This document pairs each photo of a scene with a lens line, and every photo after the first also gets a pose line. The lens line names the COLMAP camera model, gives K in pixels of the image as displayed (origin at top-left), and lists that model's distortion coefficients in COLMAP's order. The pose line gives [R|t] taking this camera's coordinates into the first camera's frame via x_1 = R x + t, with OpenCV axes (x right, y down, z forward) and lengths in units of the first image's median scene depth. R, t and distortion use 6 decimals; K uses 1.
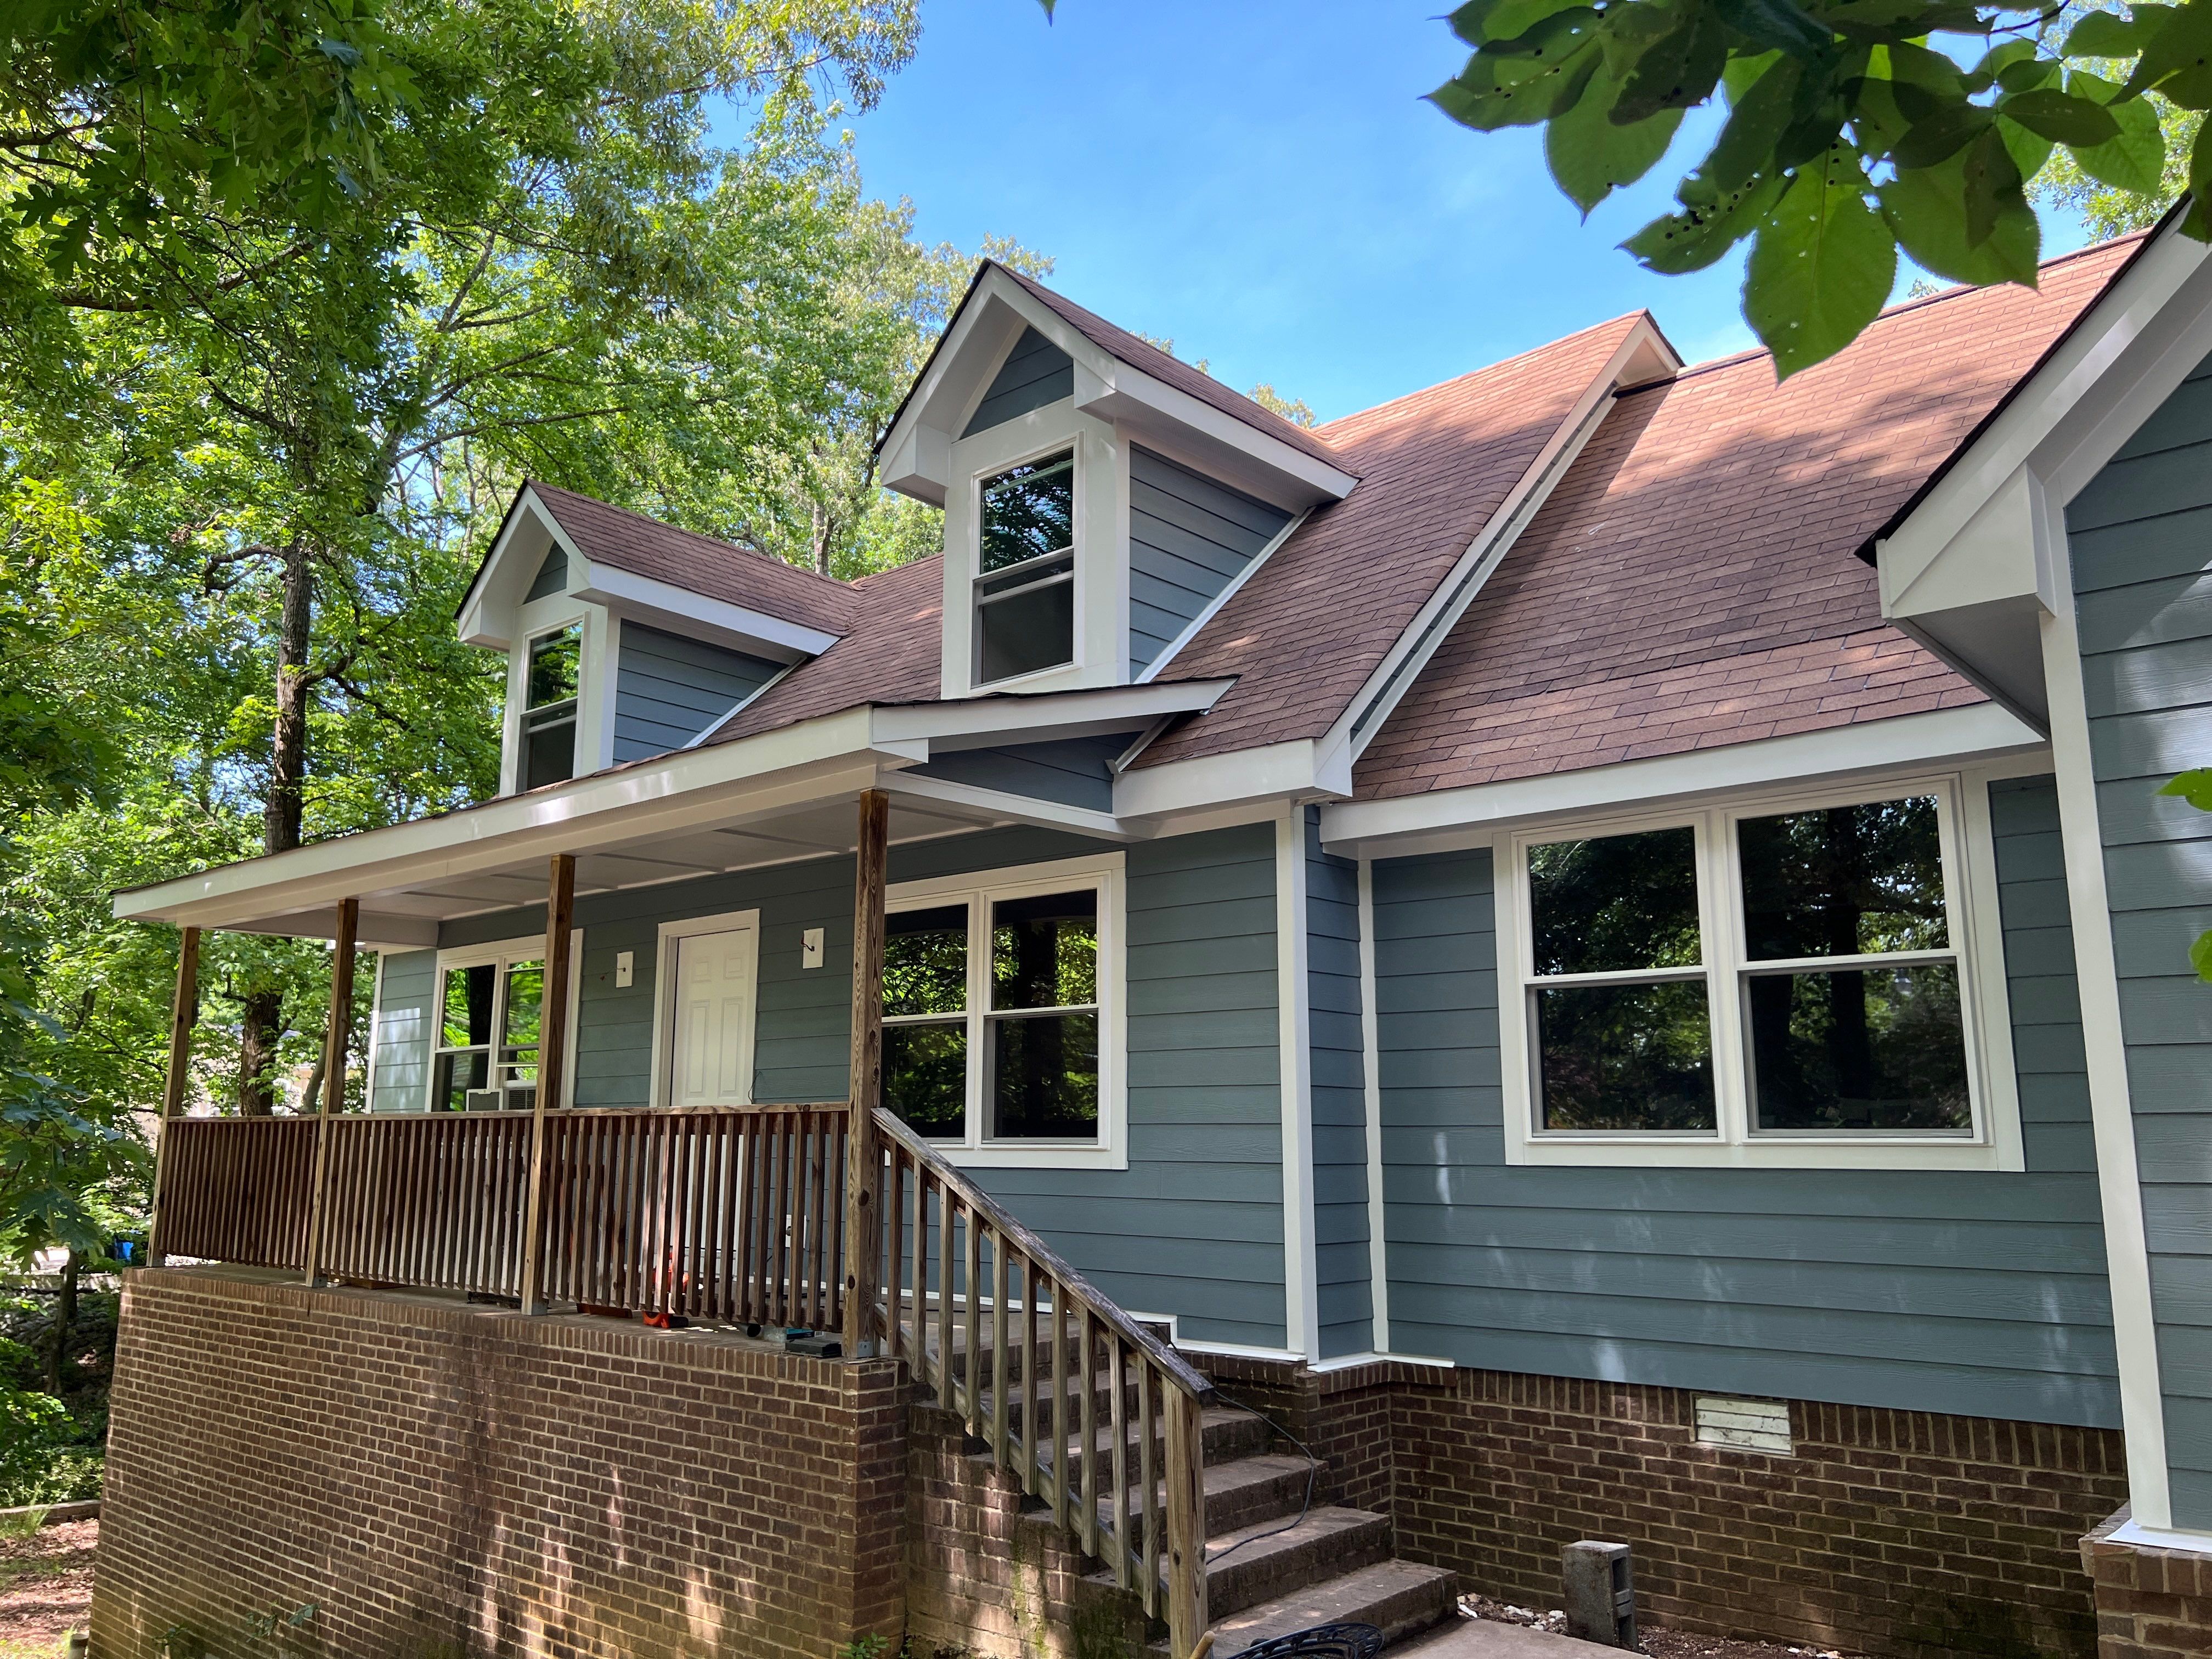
lens RADIAL K [[1645.3, 0, 1086.6], [0, 1645.3, 823.5], [0, 0, 1]] dist [0.049726, -0.056967]
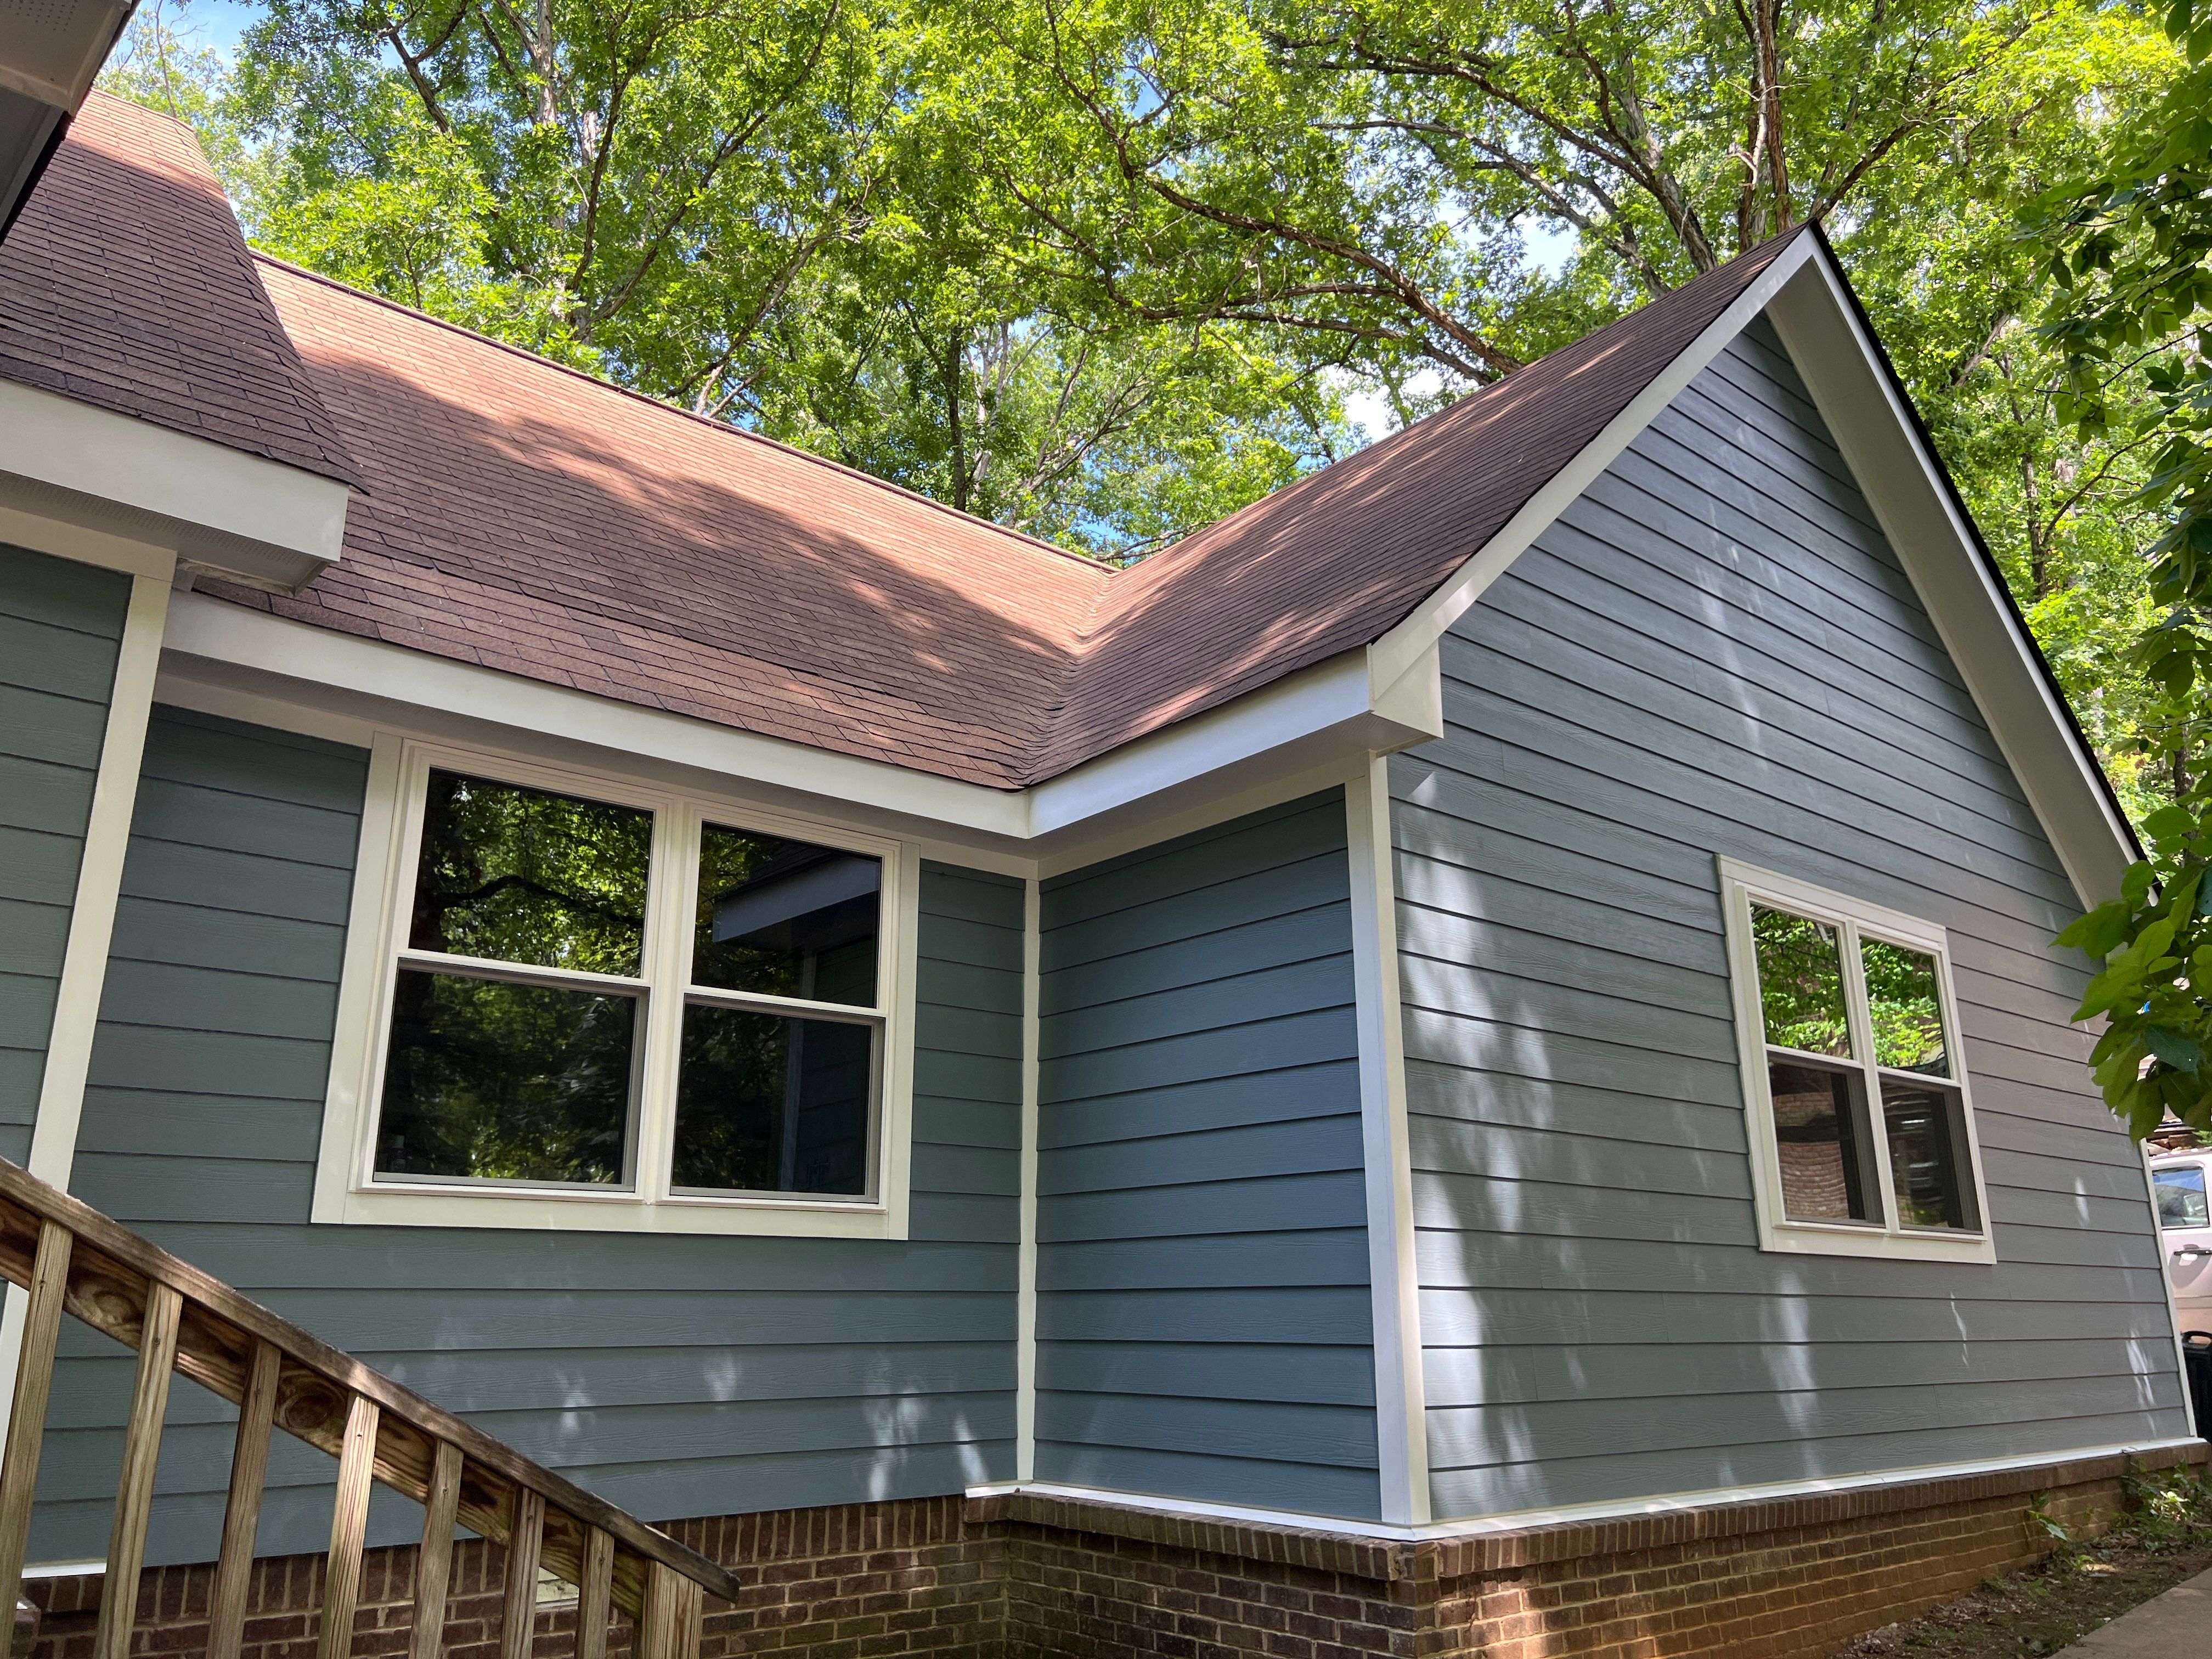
lens RADIAL K [[1645.3, 0, 1086.6], [0, 1645.3, 823.5], [0, 0, 1]] dist [0.049726, -0.056967]
pose [[0.144765, 0.279231, 0.949249, -0.380675], [-0.188838, 0.949518, -0.250512, 0.173635], [-0.971279, -0.142989, 0.190186, 0.644626]]
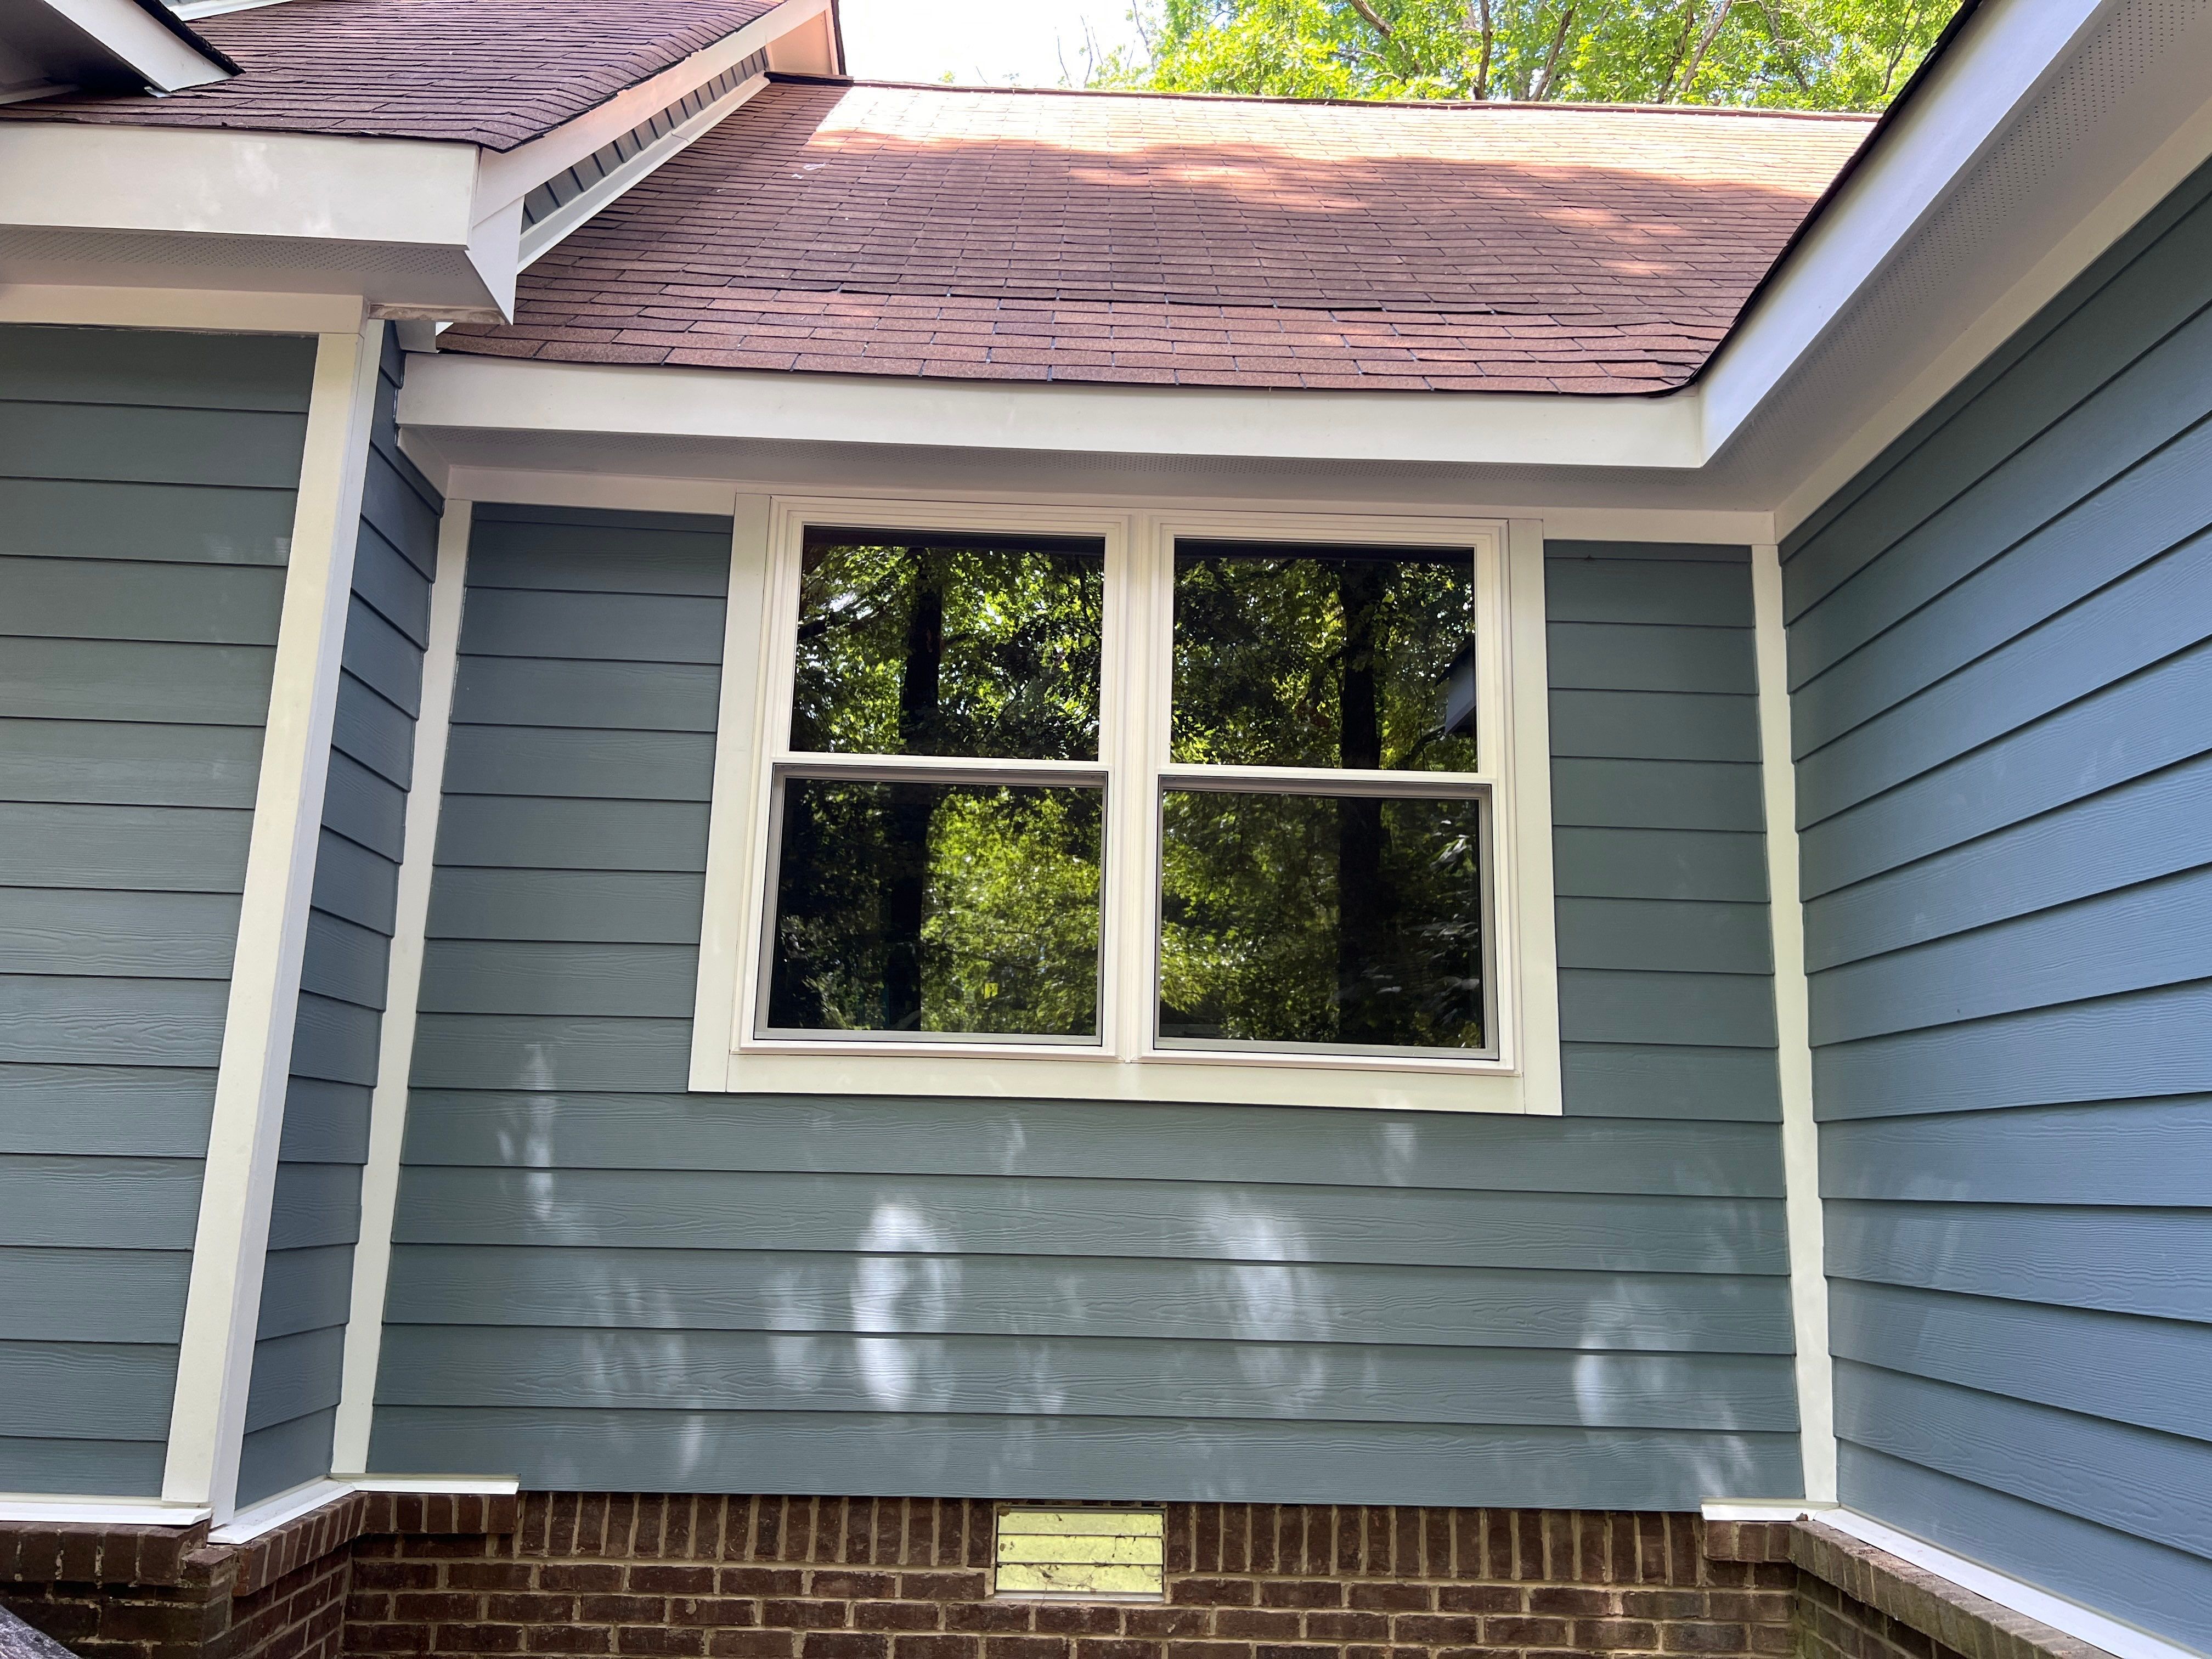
lens RADIAL K [[1675.6, 0, 1099.3], [0, 1675.6, 828.0], [0, 0, 1]] dist [0.046699, -0.052551]
pose [[0.731213, 0.157451, 0.663730, -0.019401], [-0.153920, 0.985987, -0.064328, 0.146736], [-0.664557, -0.055124, 0.745201, 0.553288]]
